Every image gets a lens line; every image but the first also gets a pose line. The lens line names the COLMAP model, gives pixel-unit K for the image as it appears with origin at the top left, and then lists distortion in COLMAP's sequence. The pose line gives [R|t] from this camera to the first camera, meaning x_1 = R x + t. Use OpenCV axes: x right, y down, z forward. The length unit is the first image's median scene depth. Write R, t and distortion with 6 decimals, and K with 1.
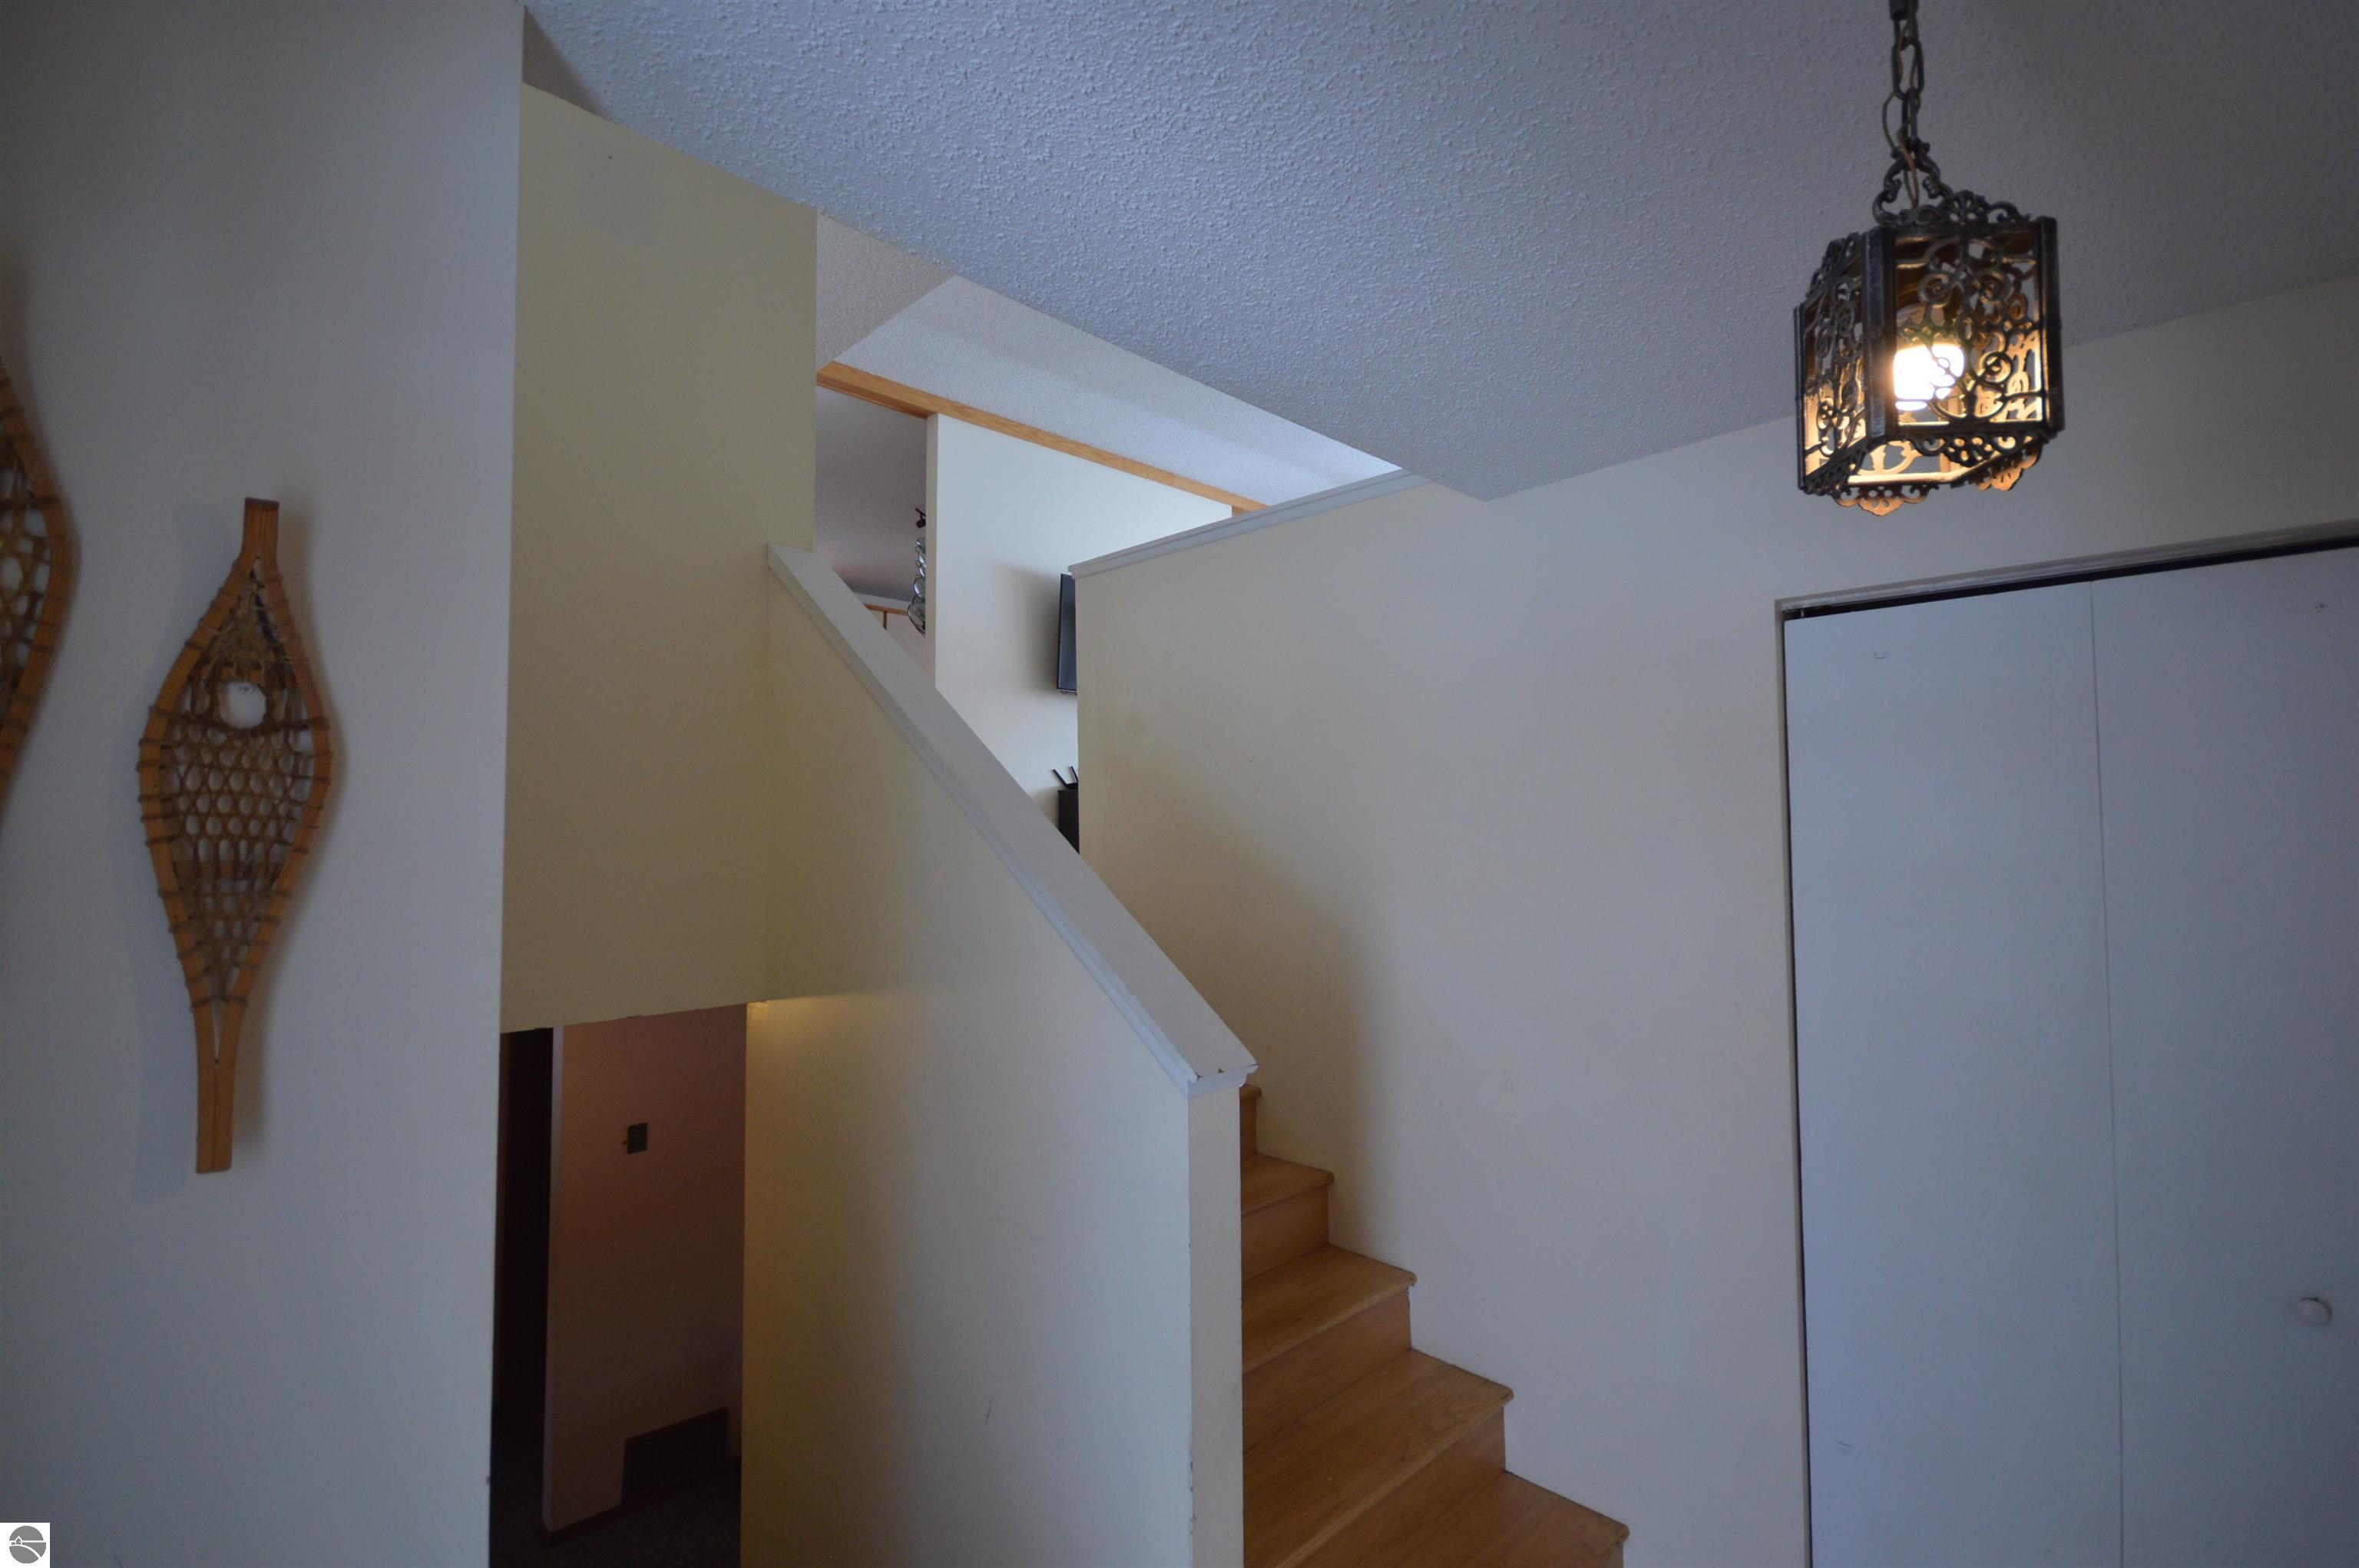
lens RADIAL K [[1058.4, 0, 1194.8], [0, 1058.4, 788.9], [0, 0, 1]] dist [-0.001044, -0.000214]
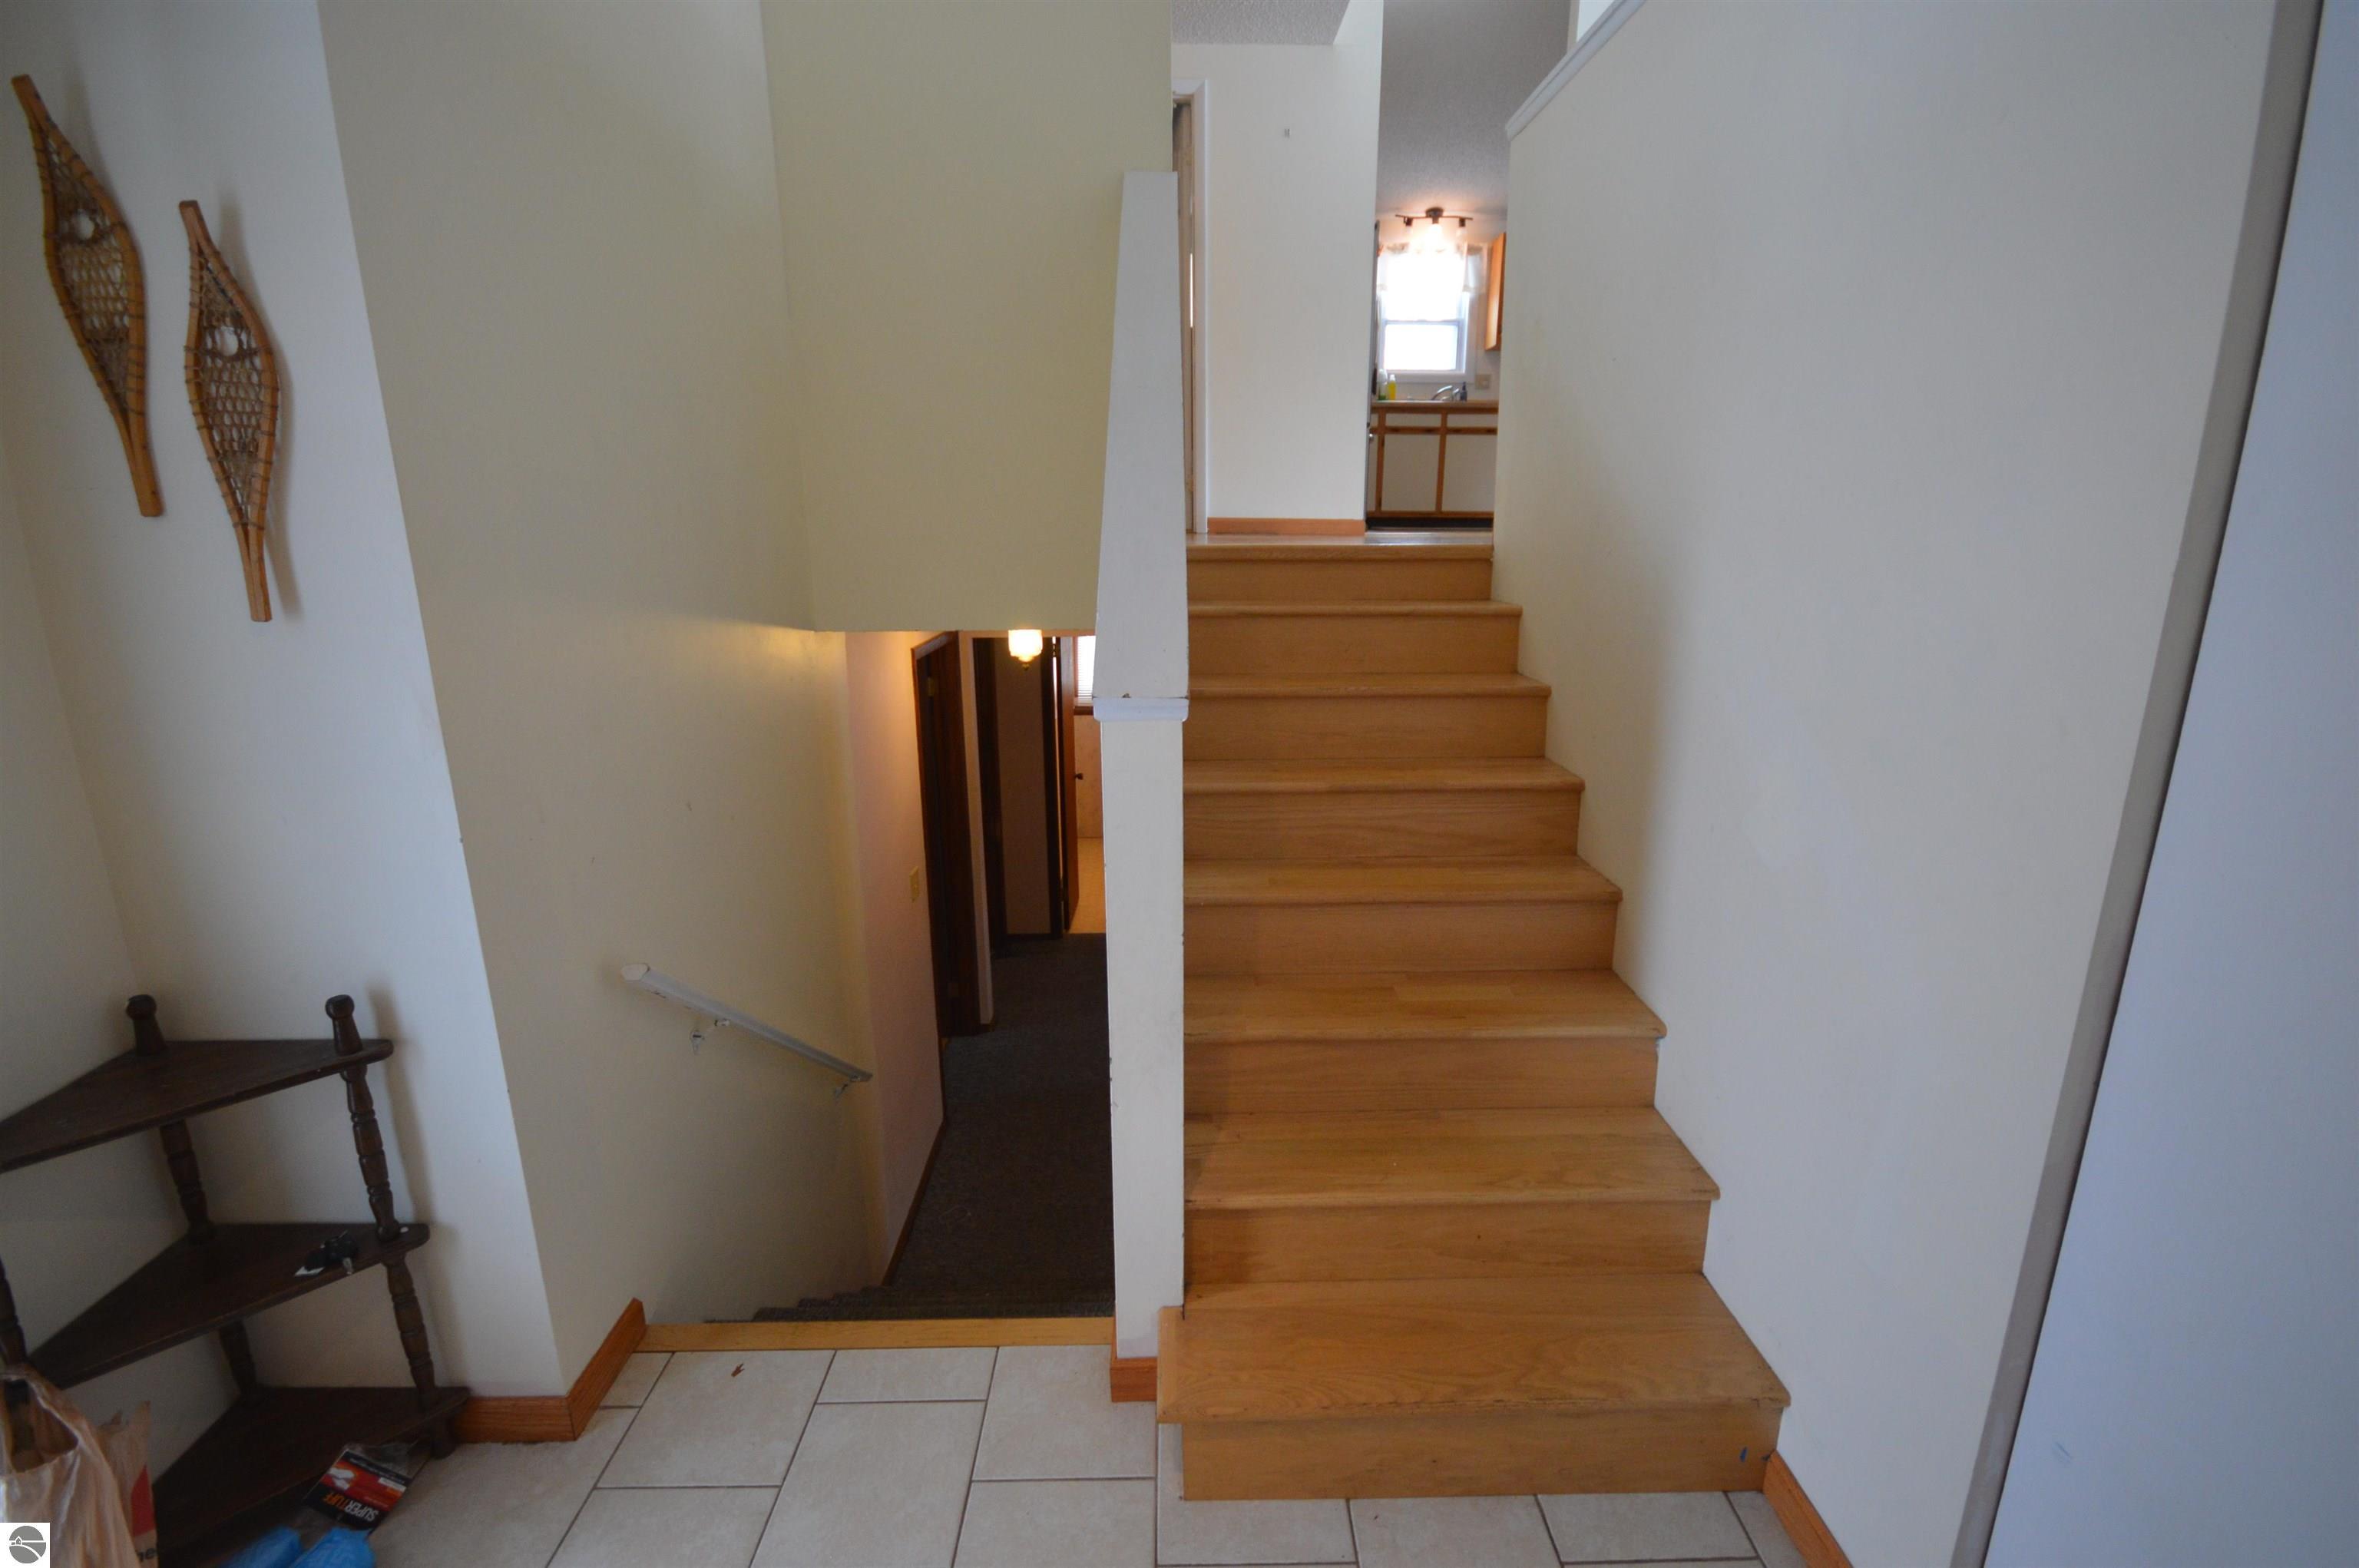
lens RADIAL K [[1058.4, 0, 1194.8], [0, 1058.4, 788.9], [0, 0, 1]] dist [-0.001044, -0.000214]
pose [[0.720172, 0.173835, -0.671665, 1.379680], [0.028648, 0.959826, 0.279131, 0.169848], [0.693204, -0.220264, 0.686259, 0.754028]]
